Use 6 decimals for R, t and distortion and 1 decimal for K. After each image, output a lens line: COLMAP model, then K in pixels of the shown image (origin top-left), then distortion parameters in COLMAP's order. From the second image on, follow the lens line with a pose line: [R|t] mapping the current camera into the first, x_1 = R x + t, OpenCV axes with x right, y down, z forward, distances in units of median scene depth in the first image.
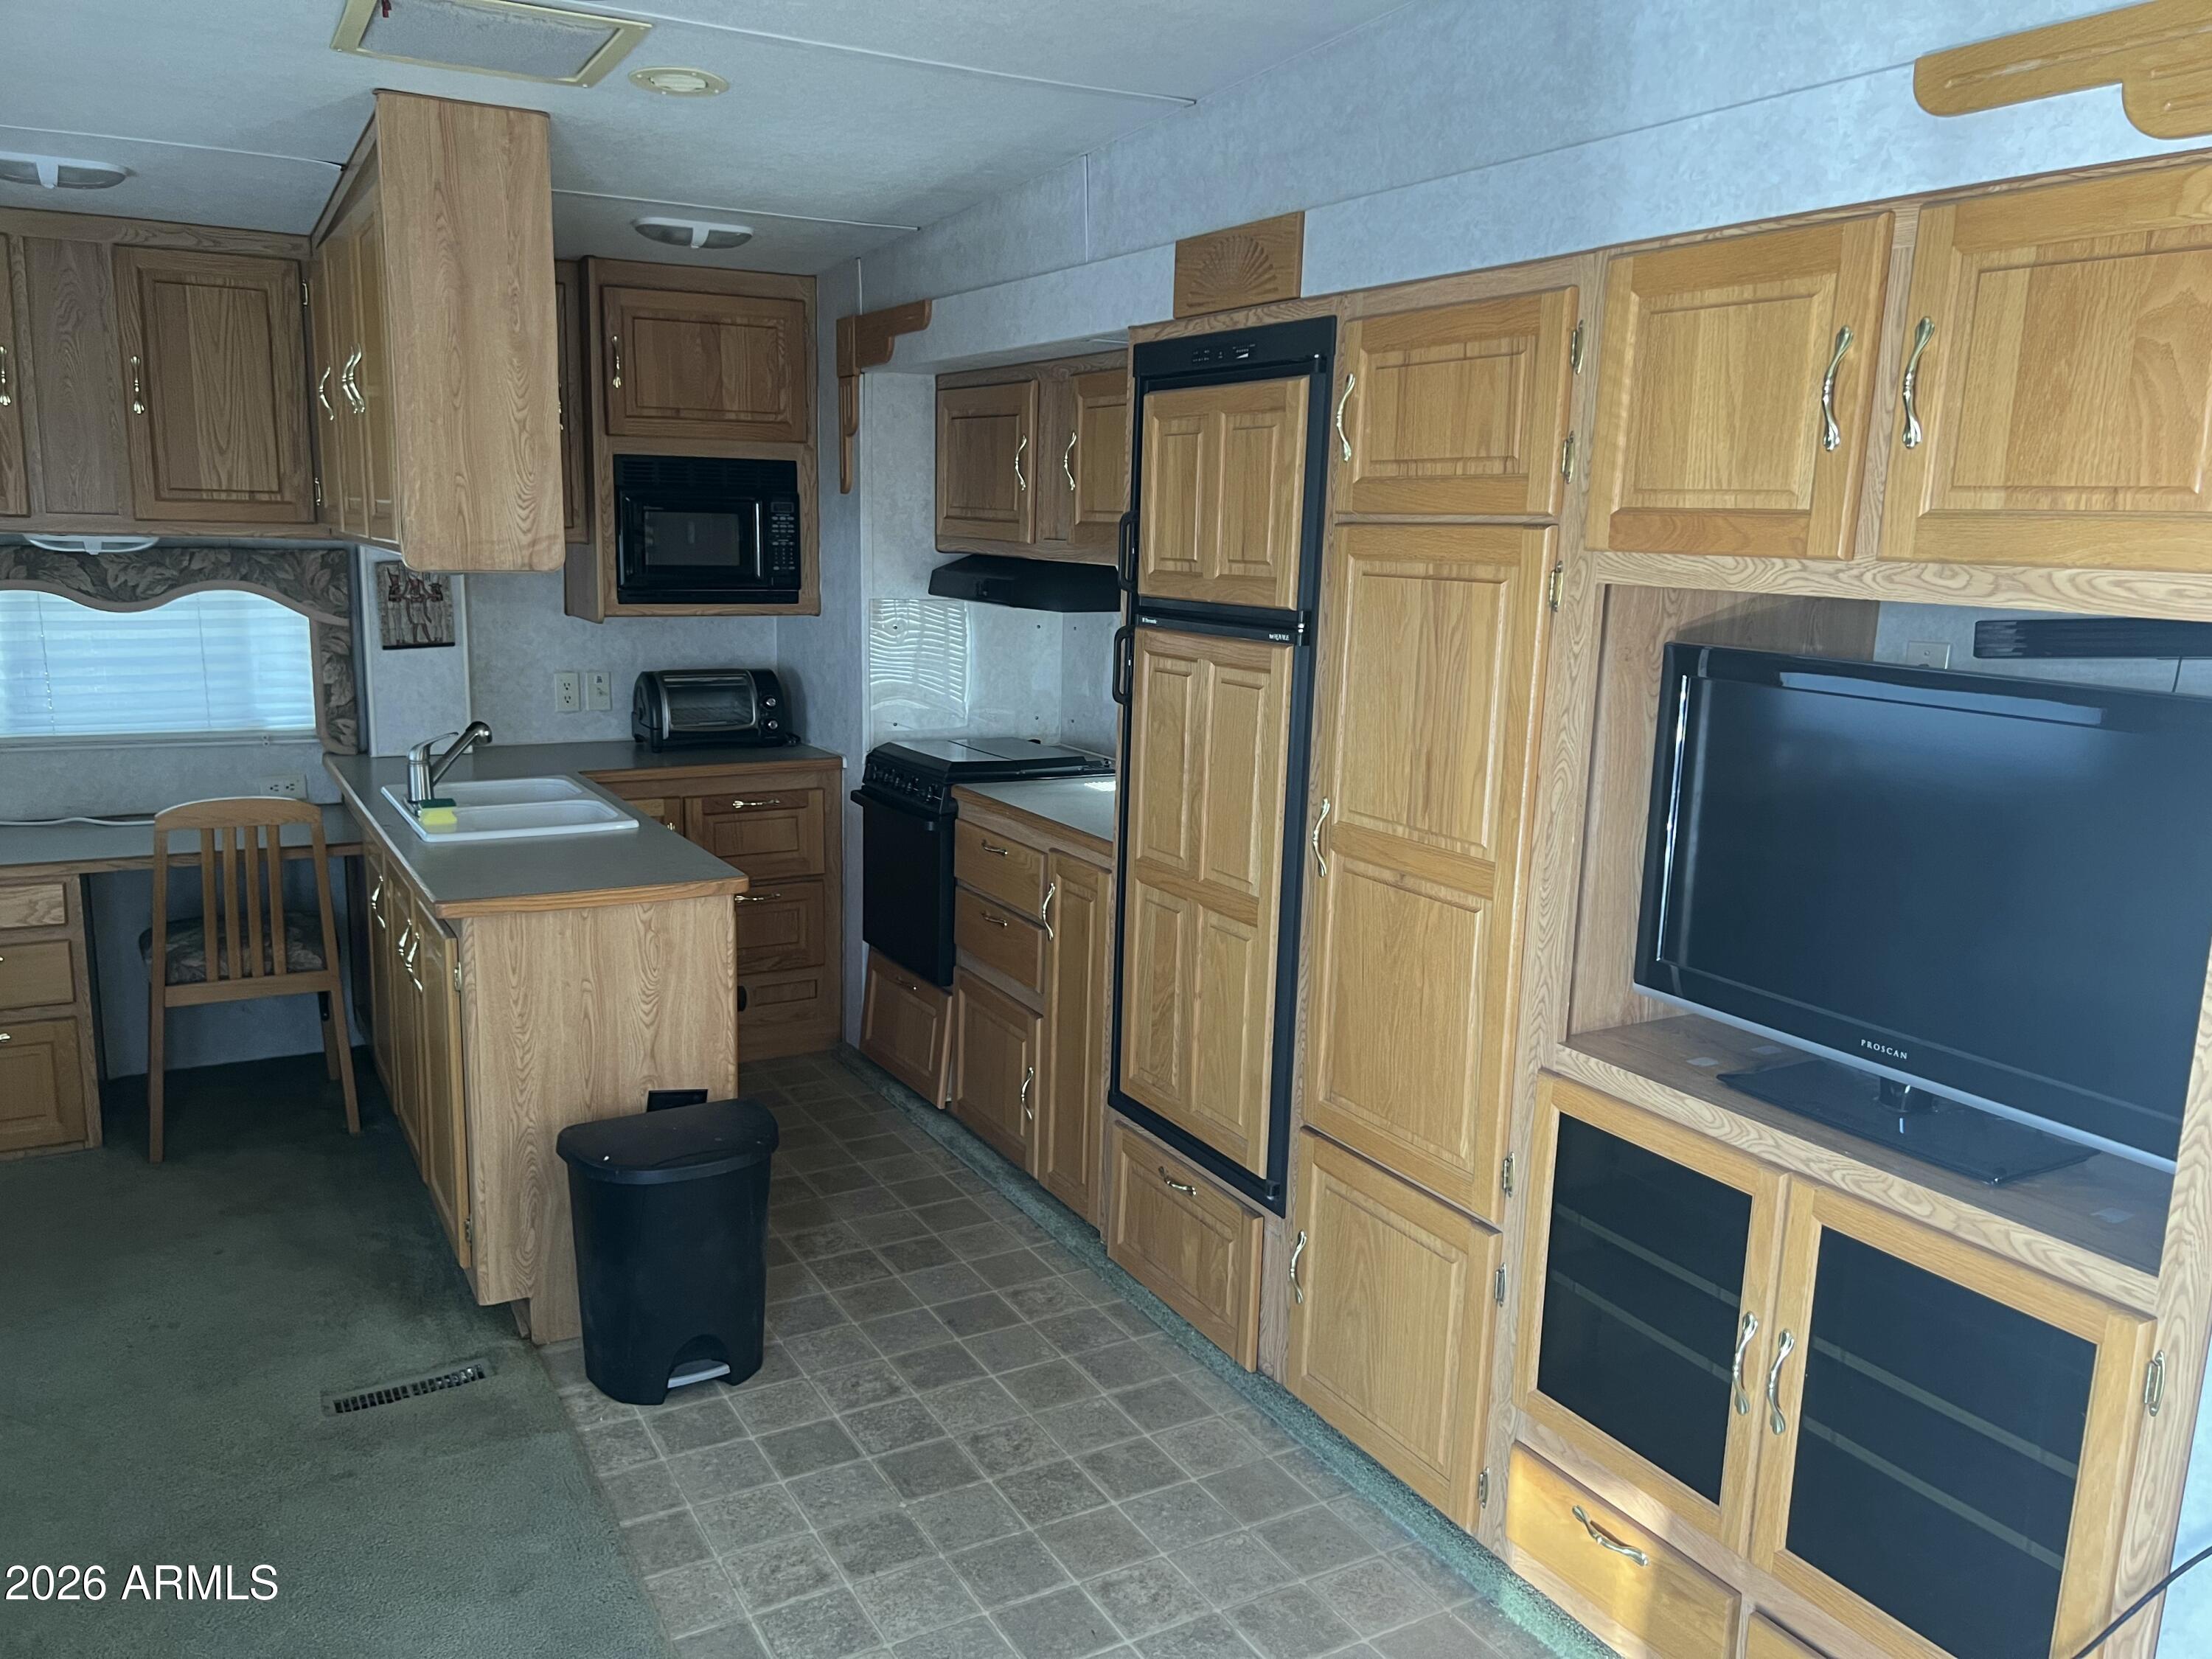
lens RADIAL K [[1664.2, 0, 1110.6], [0, 1664.2, 827.8], [0, 0, 1]] dist [0.055717, -0.068943]
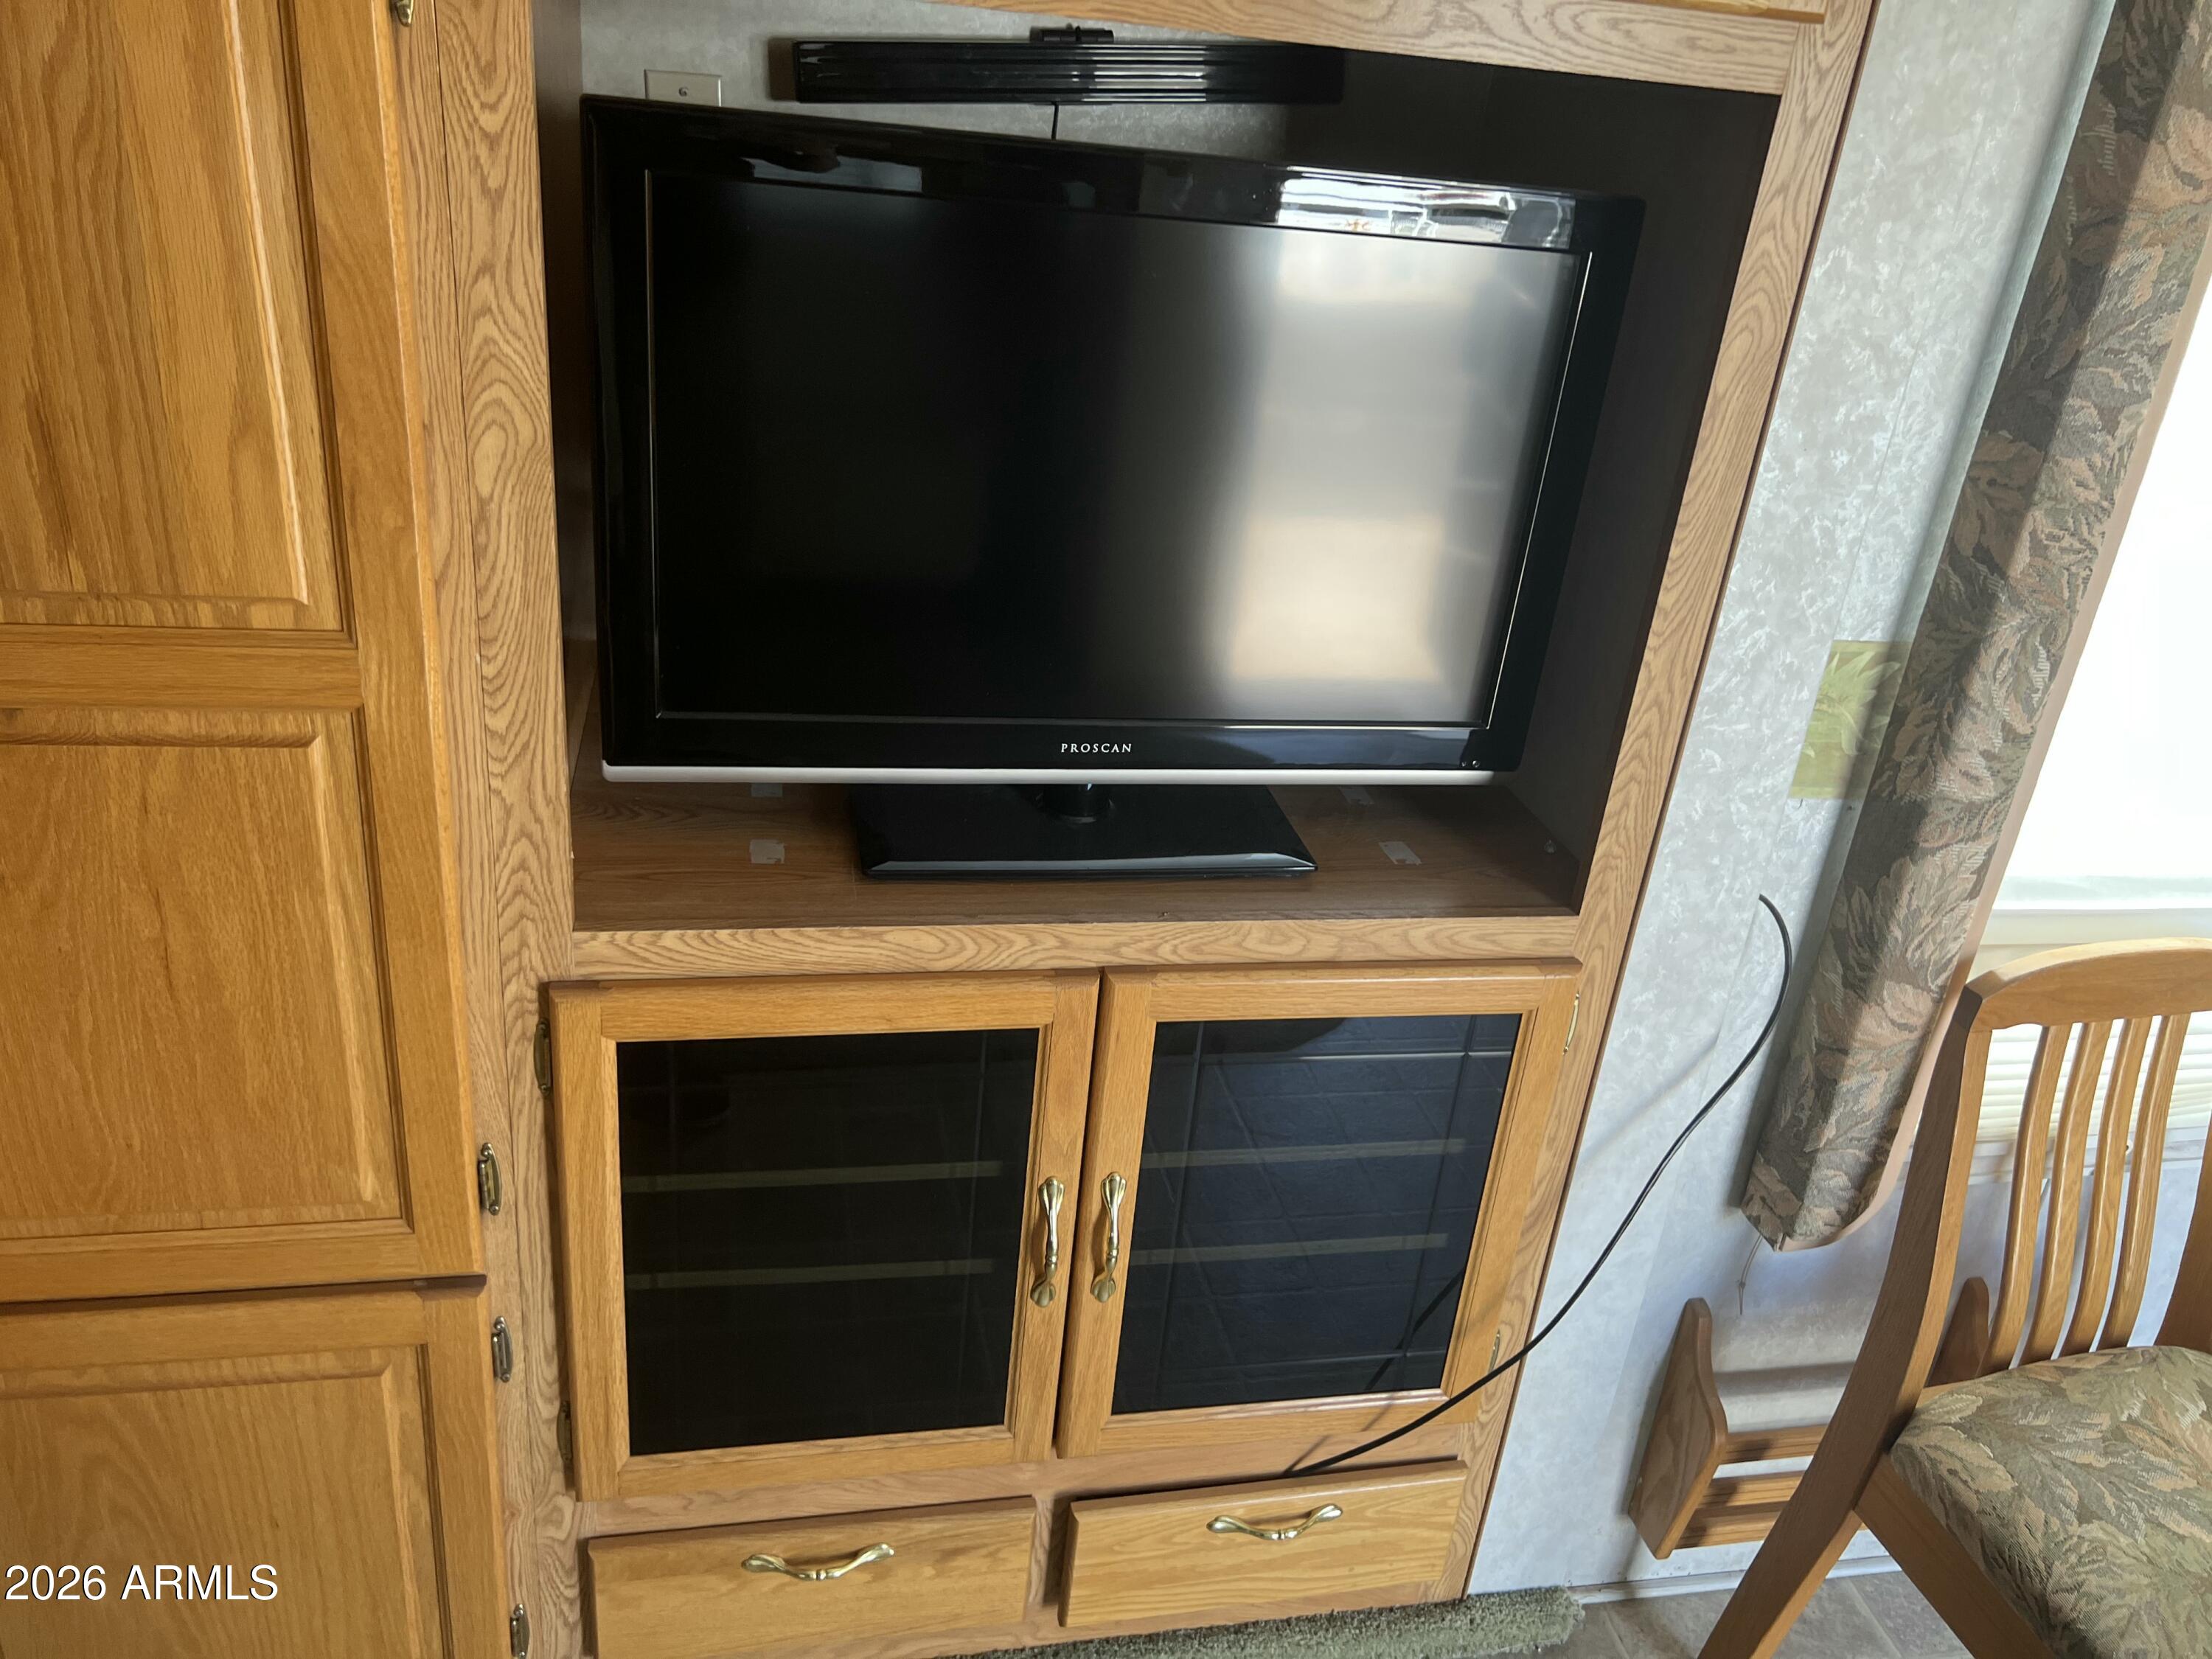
lens RADIAL K [[1664.2, 0, 1114.7], [0, 1664.2, 813.9], [0, 0, 1]] dist [0.055717, -0.068943]
pose [[0.312995, -0.399033, 0.861862, -0.087905], [0.086885, 0.915683, 0.392398, -0.071657], [-0.945772, -0.047935, 0.321274, 0.501533]]
